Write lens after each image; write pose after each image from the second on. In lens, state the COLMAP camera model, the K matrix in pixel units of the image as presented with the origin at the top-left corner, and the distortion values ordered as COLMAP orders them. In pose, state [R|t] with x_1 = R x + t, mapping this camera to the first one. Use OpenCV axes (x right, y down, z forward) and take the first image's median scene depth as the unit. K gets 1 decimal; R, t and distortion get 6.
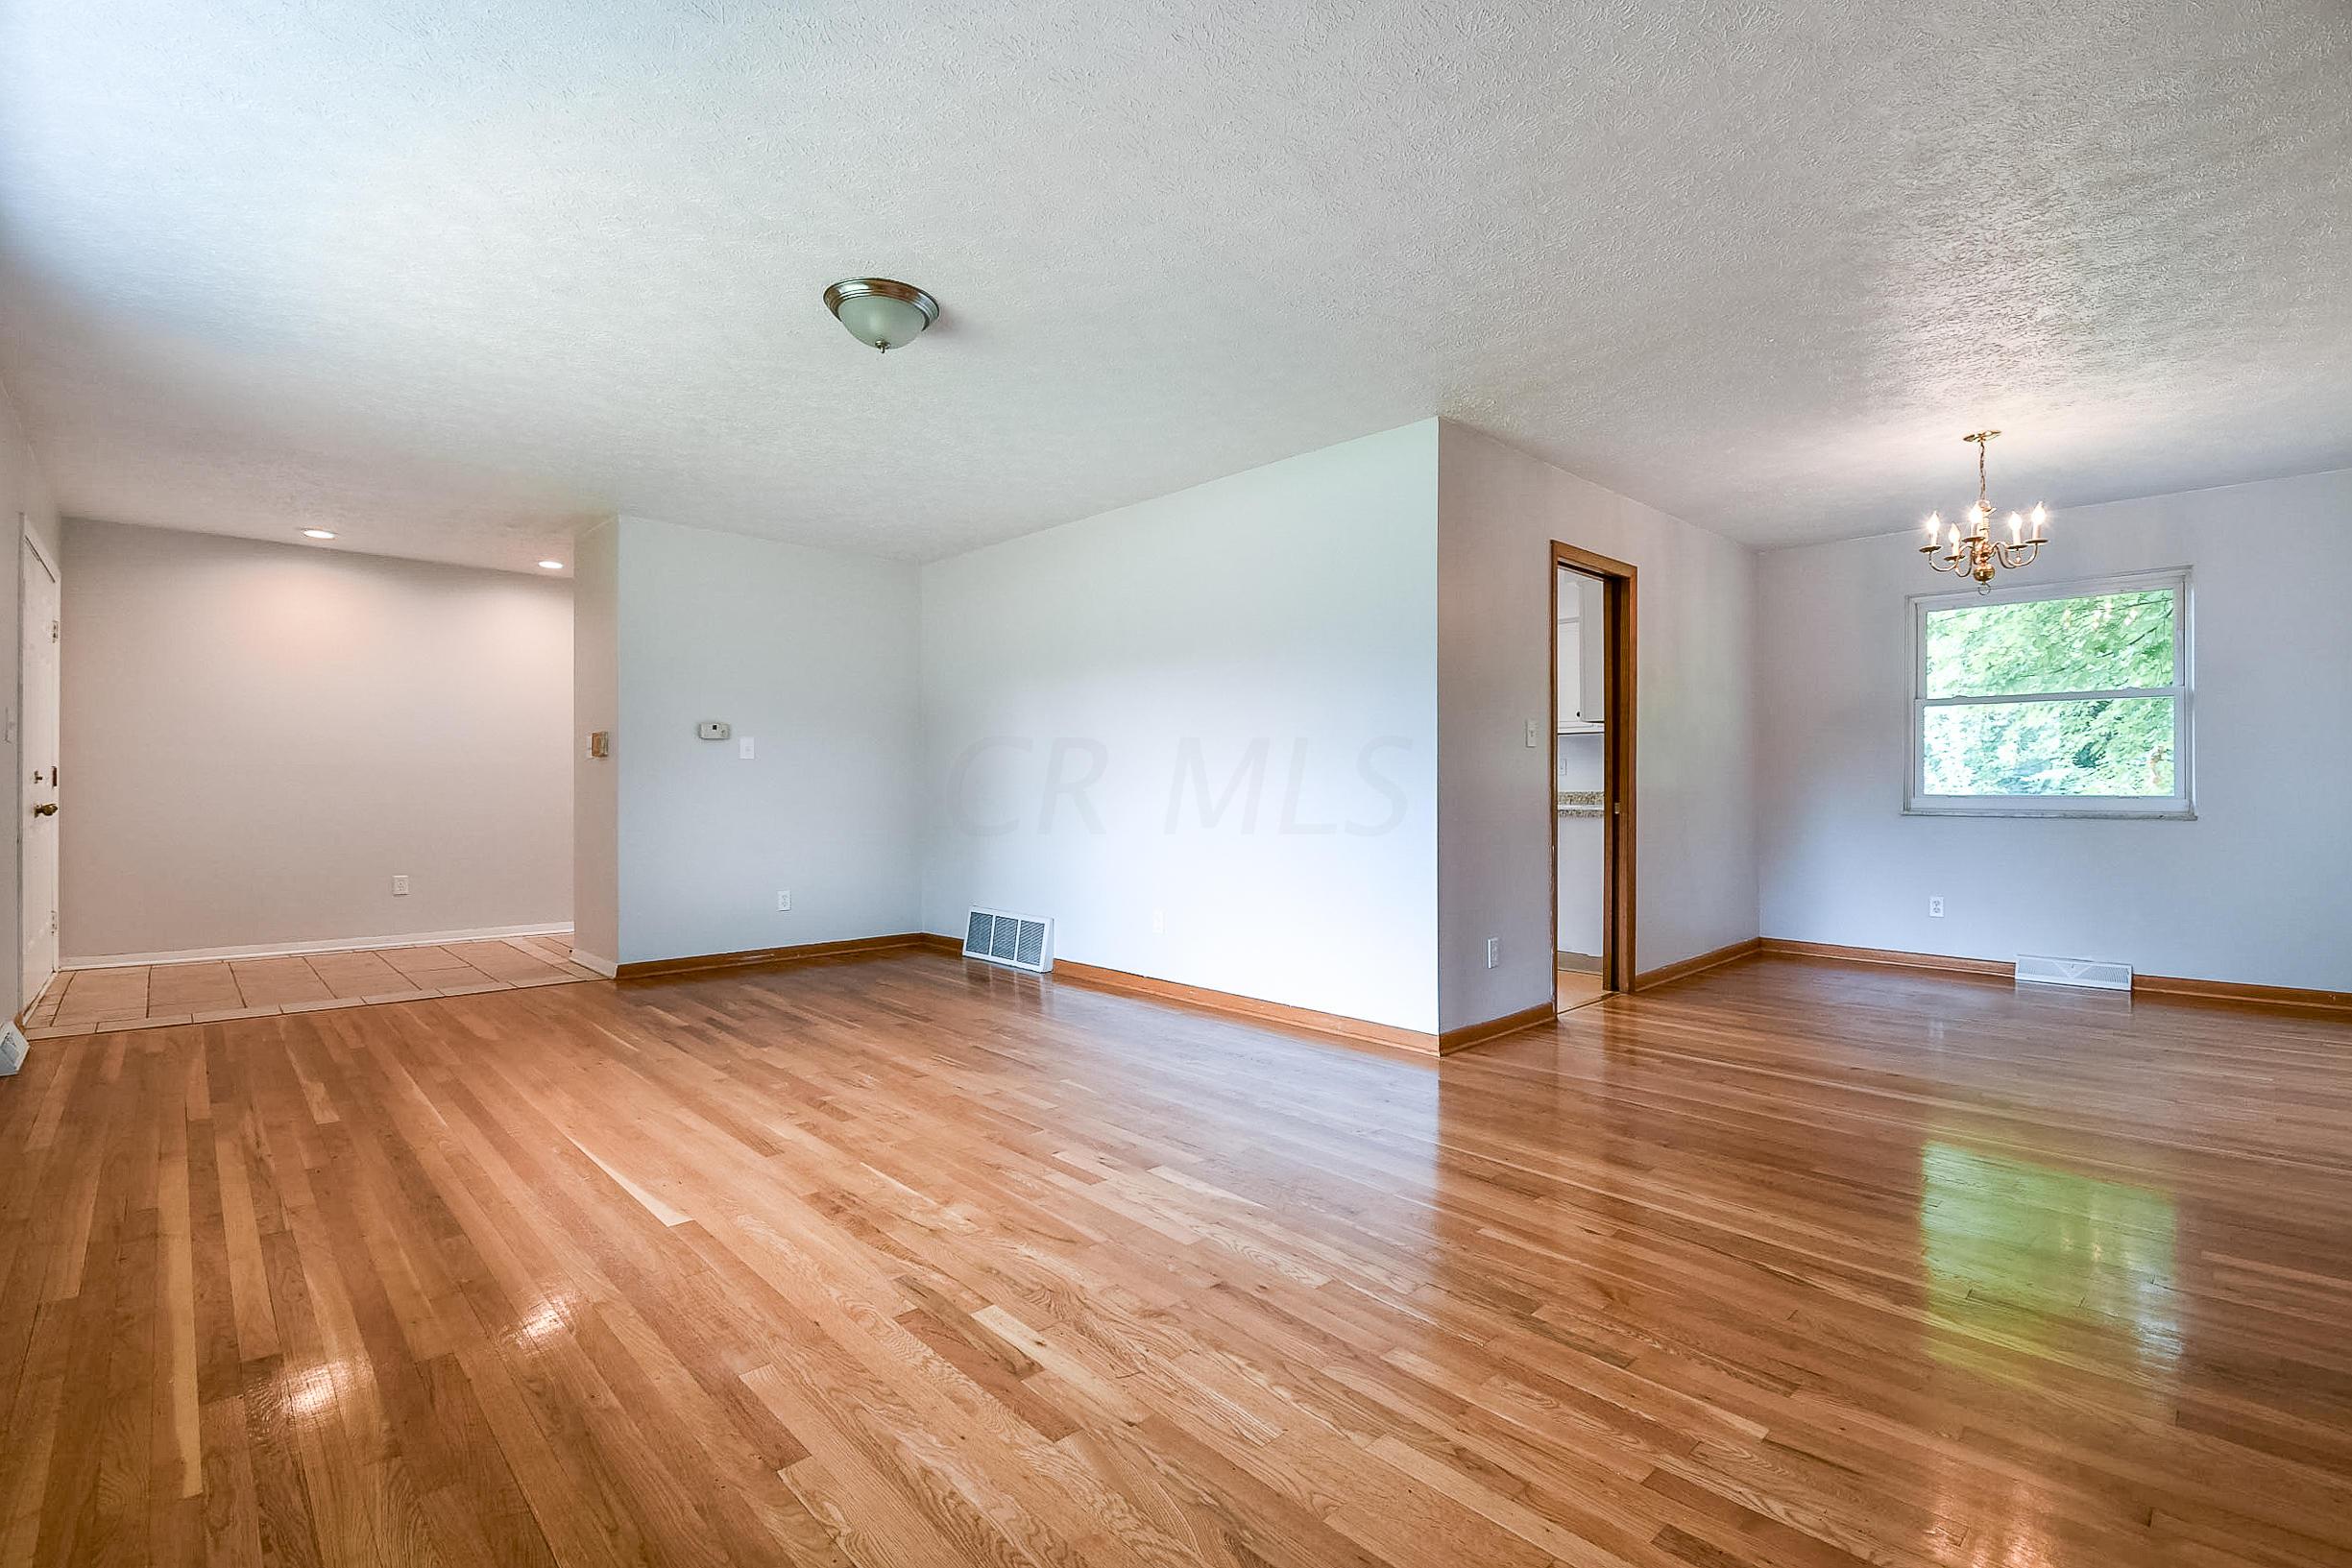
lens RADIAL K [[1040.2, 0, 1172.8], [0, 1040.2, 786.9], [0, 0, 1]] dist [0.028404, -0.022149]
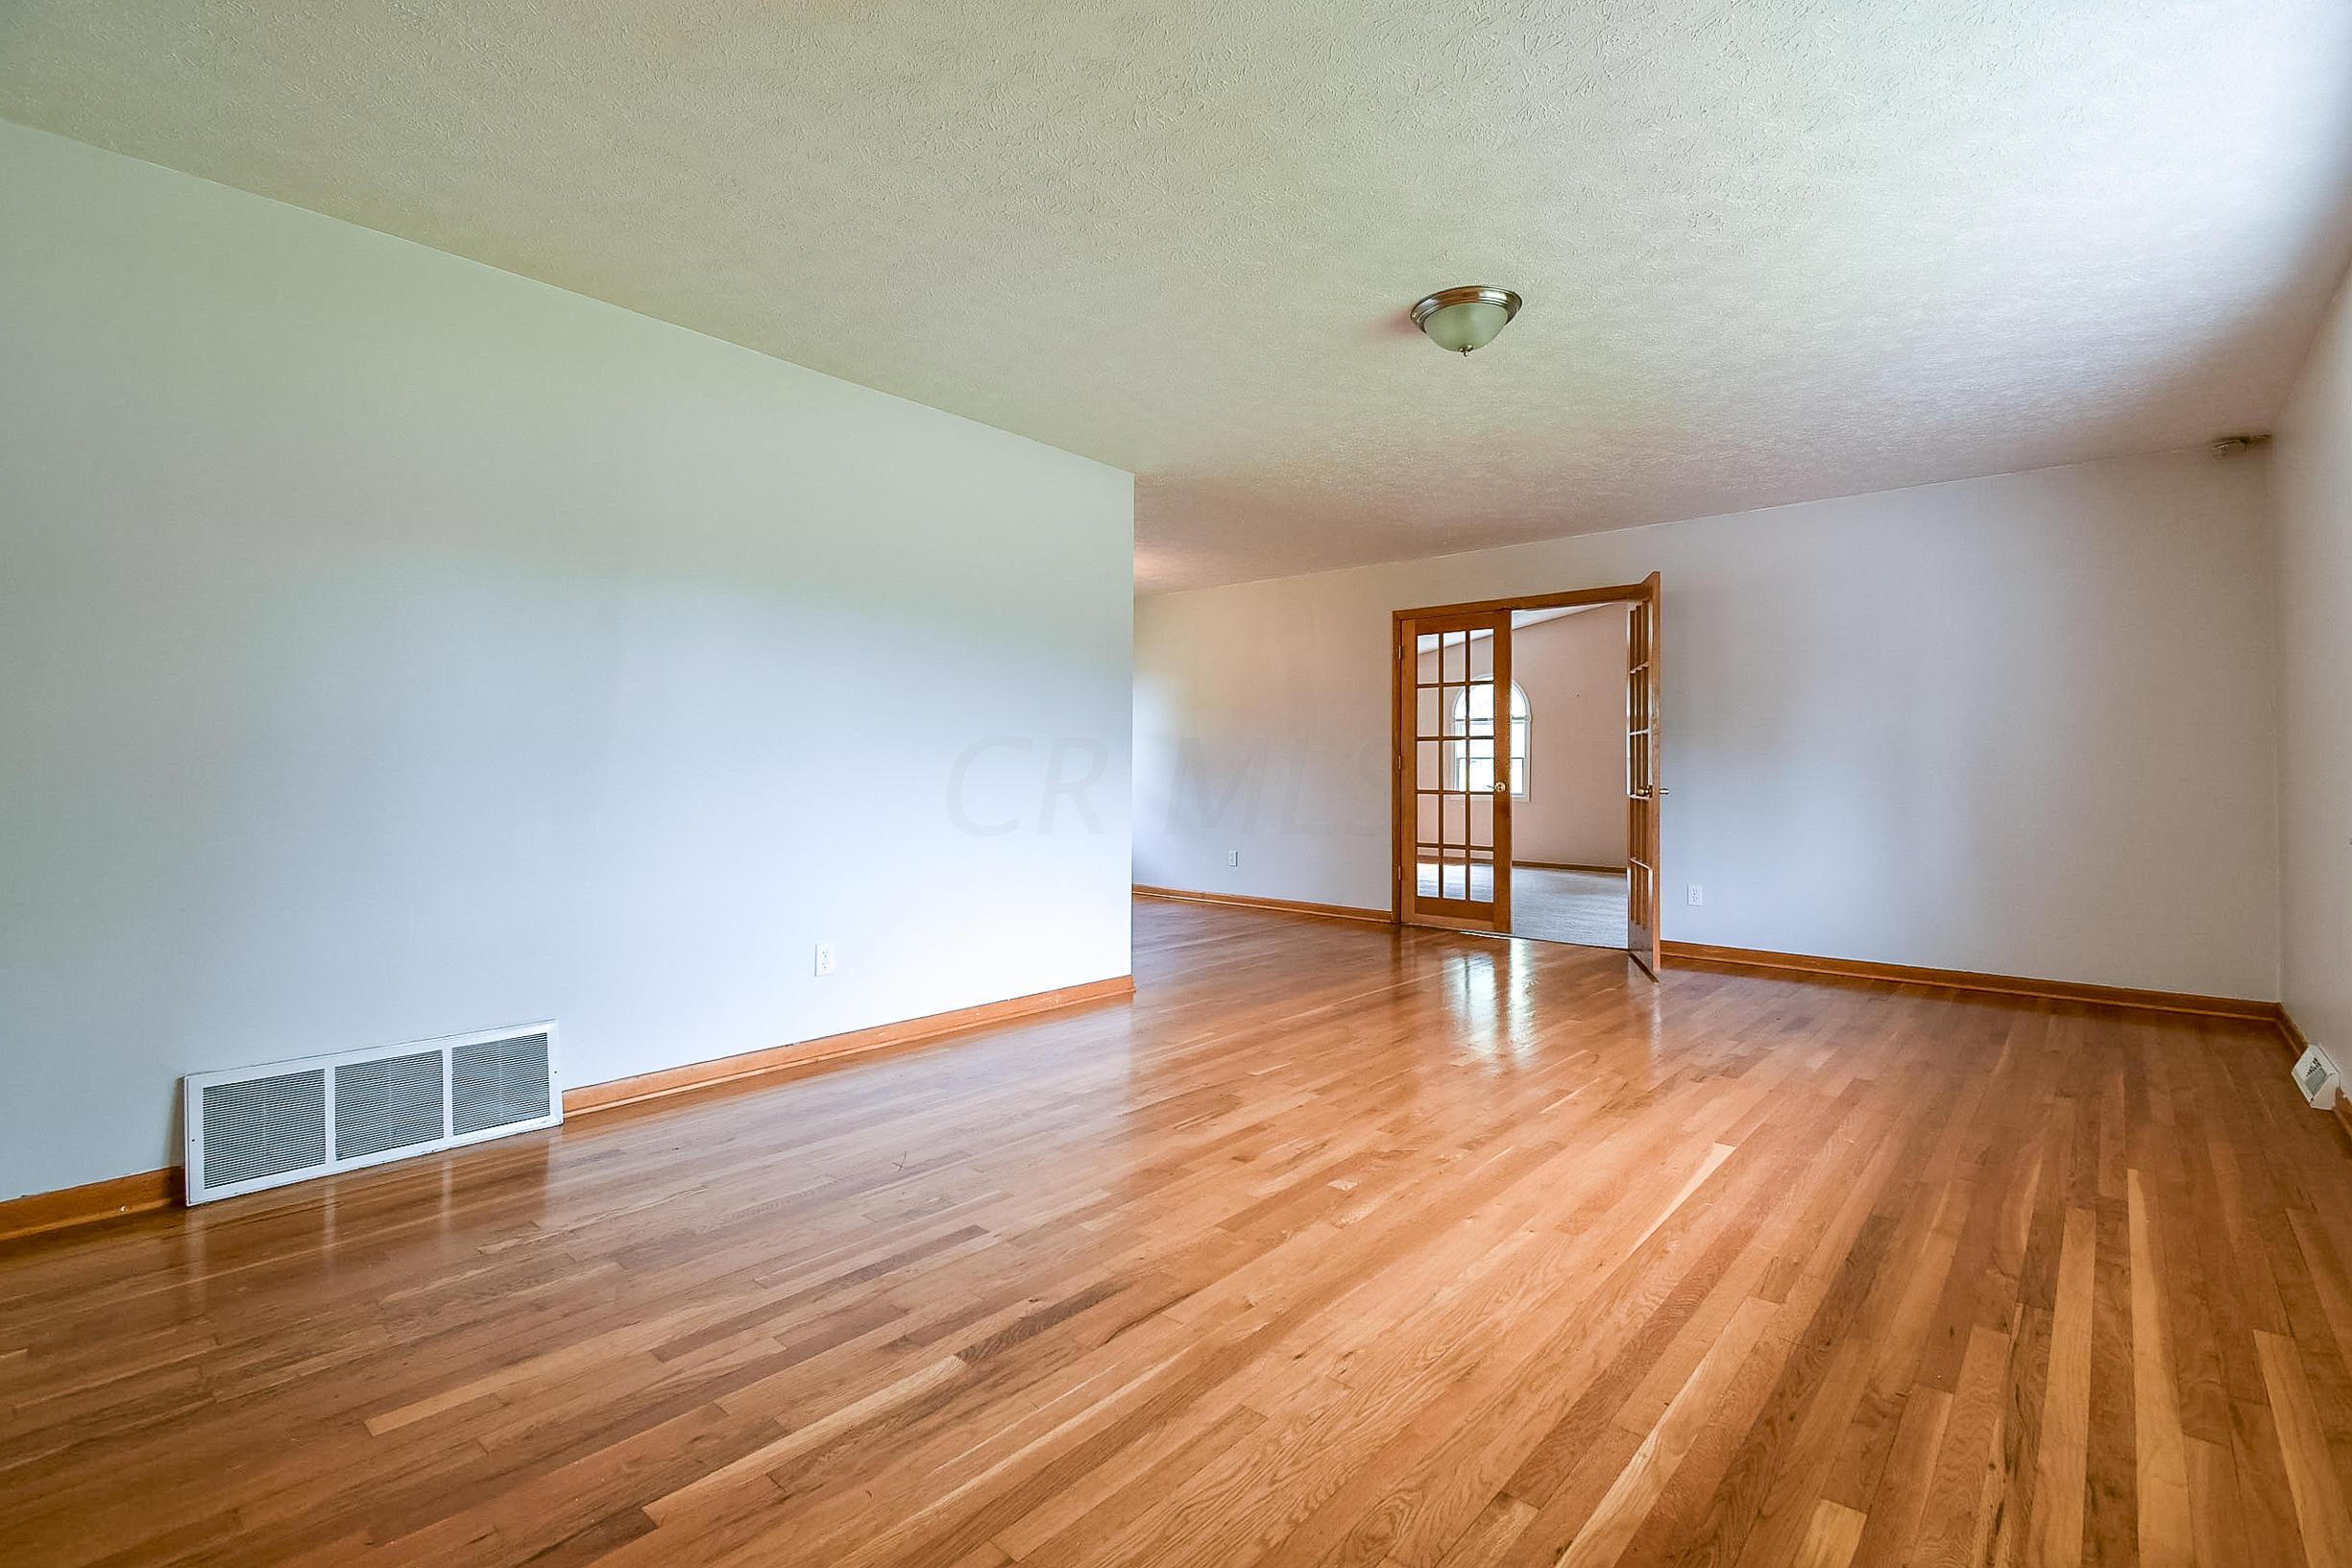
lens RADIAL K [[1056.6, 0, 1161.1], [0, 1056.6, 775.4], [0, 0, 1]] dist [0.002299, -0.012891]
pose [[-0.077543, -0.005082, 0.996976, -0.797007], [0.000501, 0.999987, 0.005136, -0.002458], [-0.996989, 0.000897, -0.077539, 0.858695]]
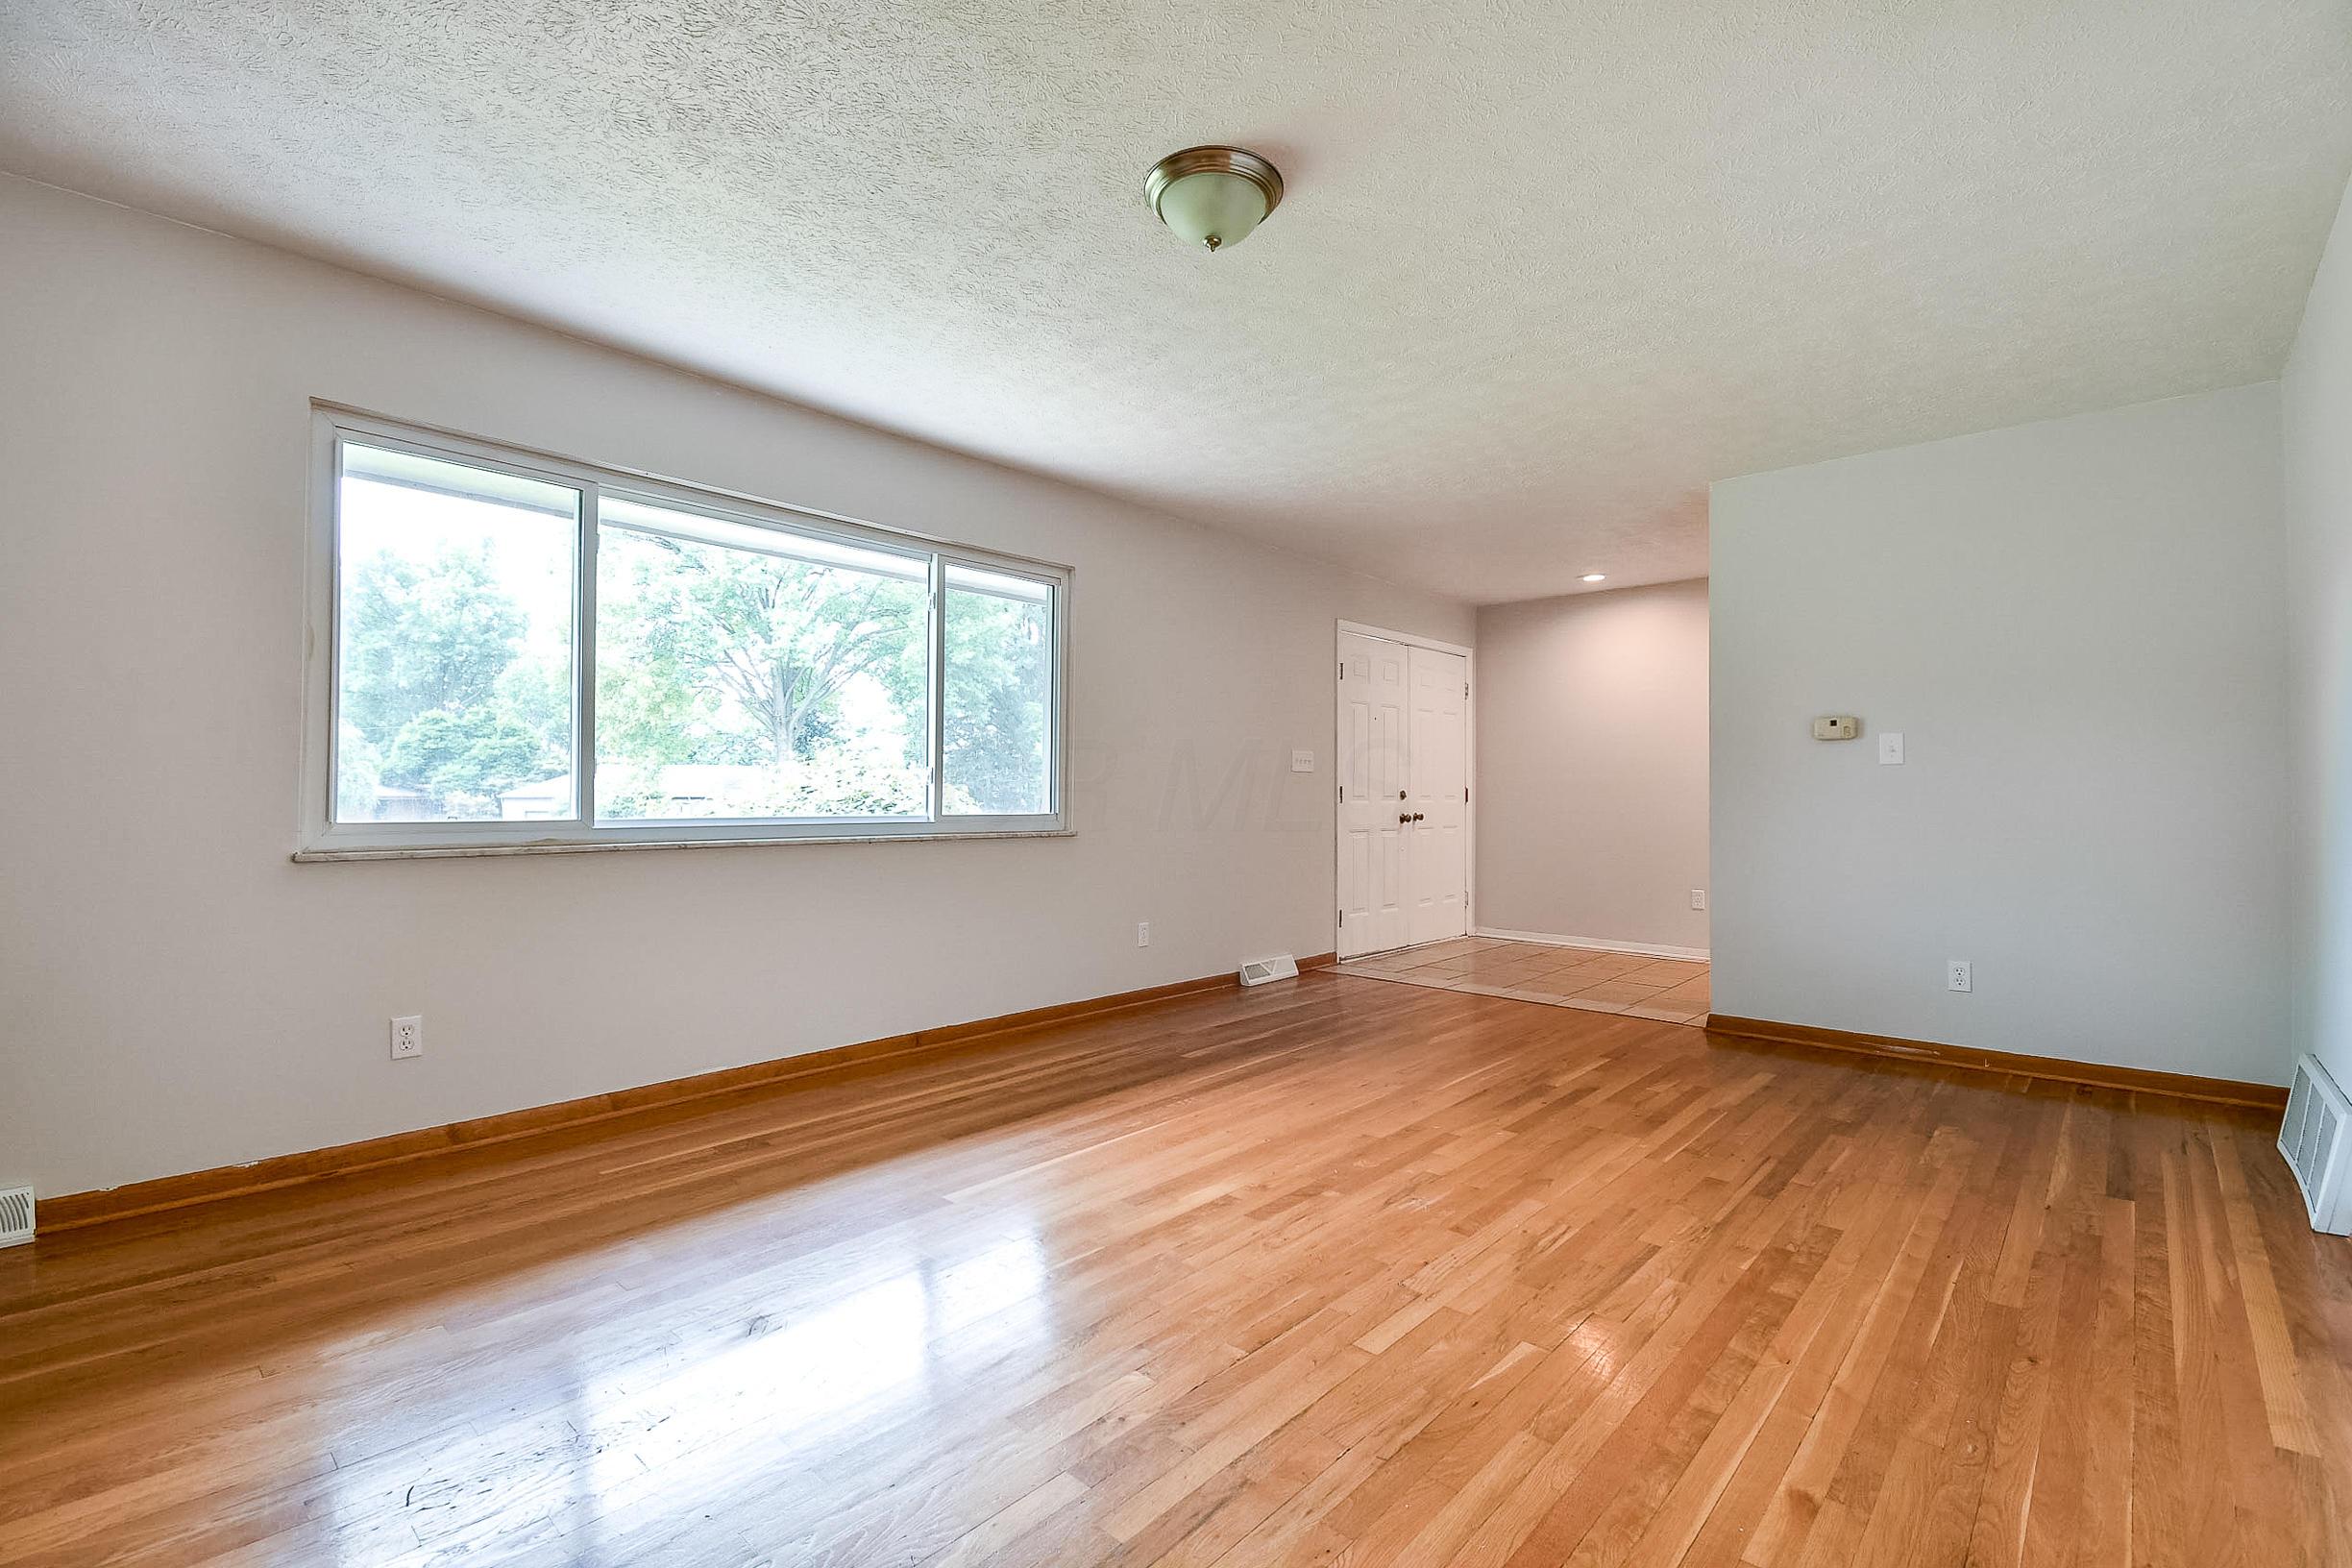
lens RADIAL K [[1040.3, 0, 1172.8], [0, 1040.3, 786.9], [0, 0, 1]] dist [0.028404, -0.022149]
pose [[0.077509, -0.012738, -0.996910, 0.311264], [-0.006408, 0.999891, -0.013274, 0.002316], [0.996971, 0.007417, 0.077419, 0.570449]]
